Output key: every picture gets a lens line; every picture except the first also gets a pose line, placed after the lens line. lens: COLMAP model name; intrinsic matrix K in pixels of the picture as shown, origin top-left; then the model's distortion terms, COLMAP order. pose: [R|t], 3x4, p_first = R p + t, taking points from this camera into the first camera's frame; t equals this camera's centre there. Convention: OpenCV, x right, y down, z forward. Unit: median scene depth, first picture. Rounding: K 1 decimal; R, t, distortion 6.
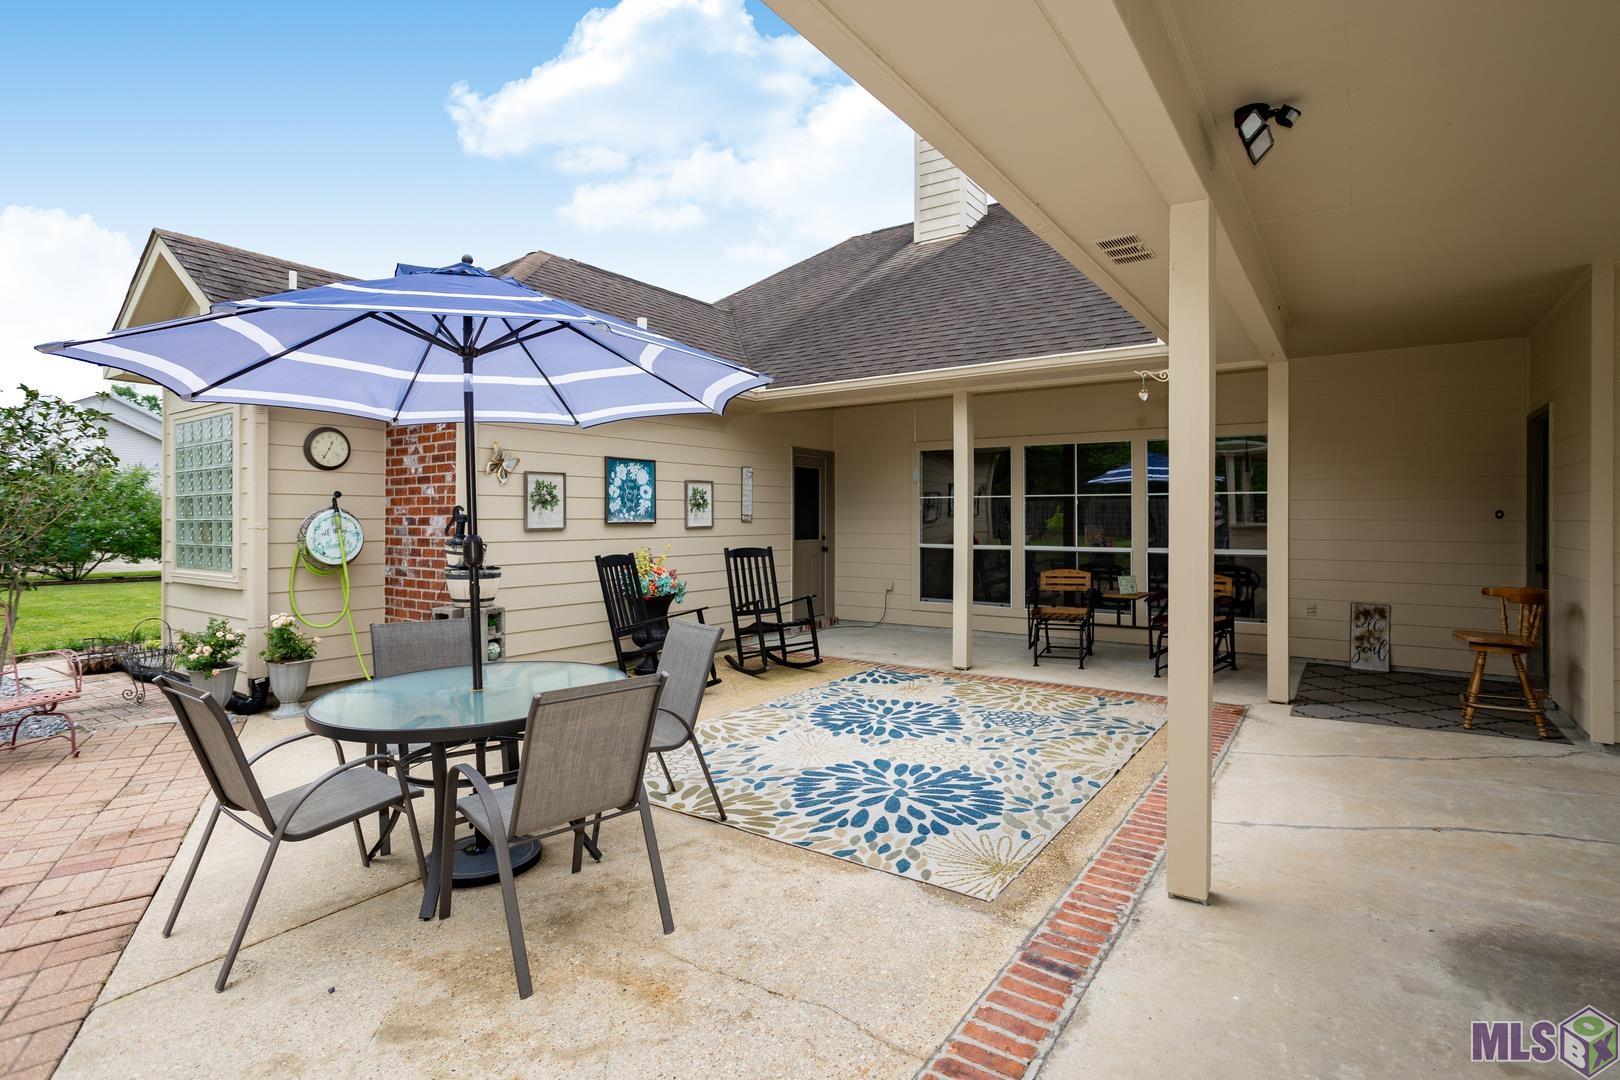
lens RADIAL K [[791.5, 0, 818.8], [0, 791.5, 533.3], [0, 0, 1]] dist [-0.029651, 0.013134]
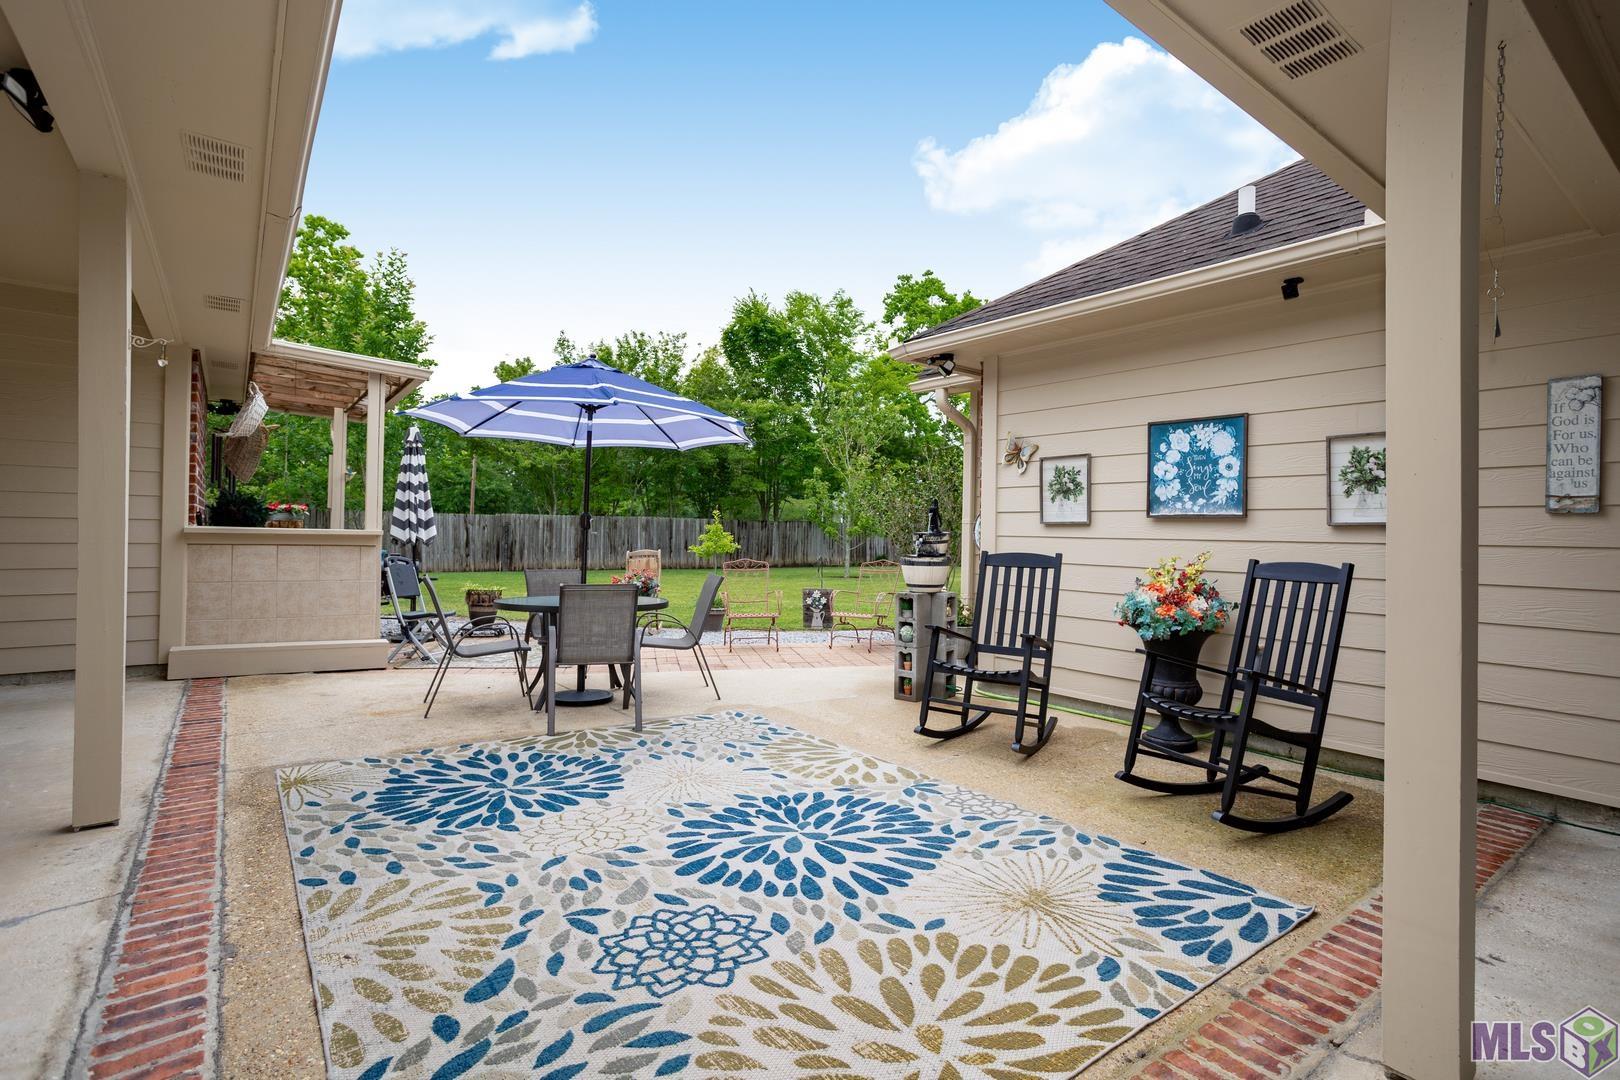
lens RADIAL K [[791.5, 0, 818.5], [0, 791.5, 532.3], [0, 0, 1]] dist [-0.029651, 0.013134]
pose [[-0.314645, -0.012468, -0.949128, 0.793800], [-0.041532, 0.999137, 0.000644, 0.020737], [0.948300, 0.039622, -0.314891, 1.518731]]
